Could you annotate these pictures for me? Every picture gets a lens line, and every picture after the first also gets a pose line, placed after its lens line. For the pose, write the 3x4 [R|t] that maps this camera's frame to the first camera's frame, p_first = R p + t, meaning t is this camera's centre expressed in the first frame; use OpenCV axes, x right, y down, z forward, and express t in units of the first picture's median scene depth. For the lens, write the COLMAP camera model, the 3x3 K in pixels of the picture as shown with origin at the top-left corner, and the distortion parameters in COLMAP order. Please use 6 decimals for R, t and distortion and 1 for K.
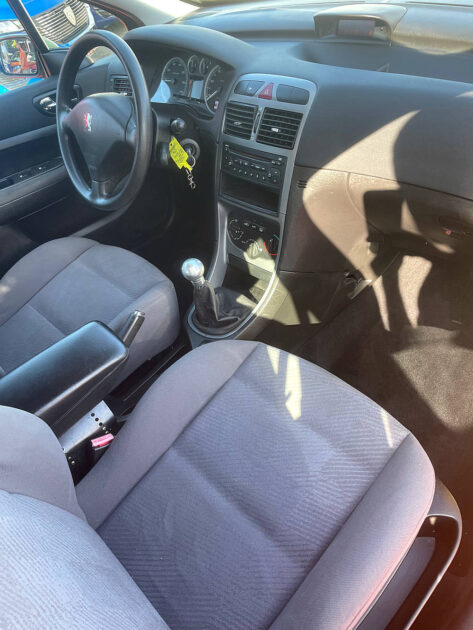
lens RADIAL K [[474.5, 0, 238.8], [0, 474.5, 314.6], [0, 0, 1]] dist [0.066680, -0.090110]
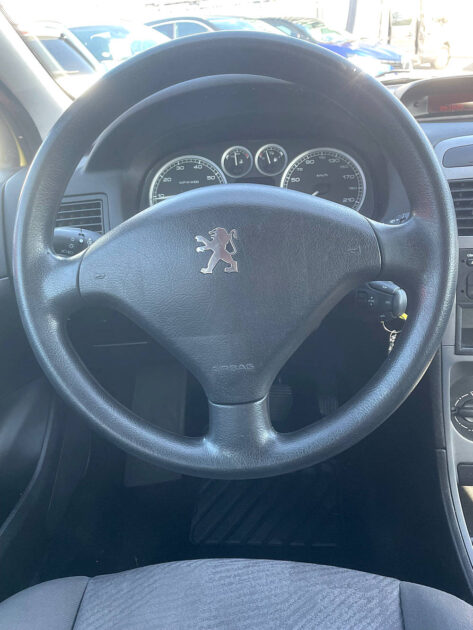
lens RADIAL K [[474.5, 0, 237.6], [0, 474.5, 309.5], [0, 0, 1]] dist [0.066680, -0.090110]
pose [[0.764217, -0.184448, 0.618022, -0.593426], [0.390841, 0.894689, -0.216276, -0.314314], [-0.513046, 0.406830, 0.755826, 0.829035]]
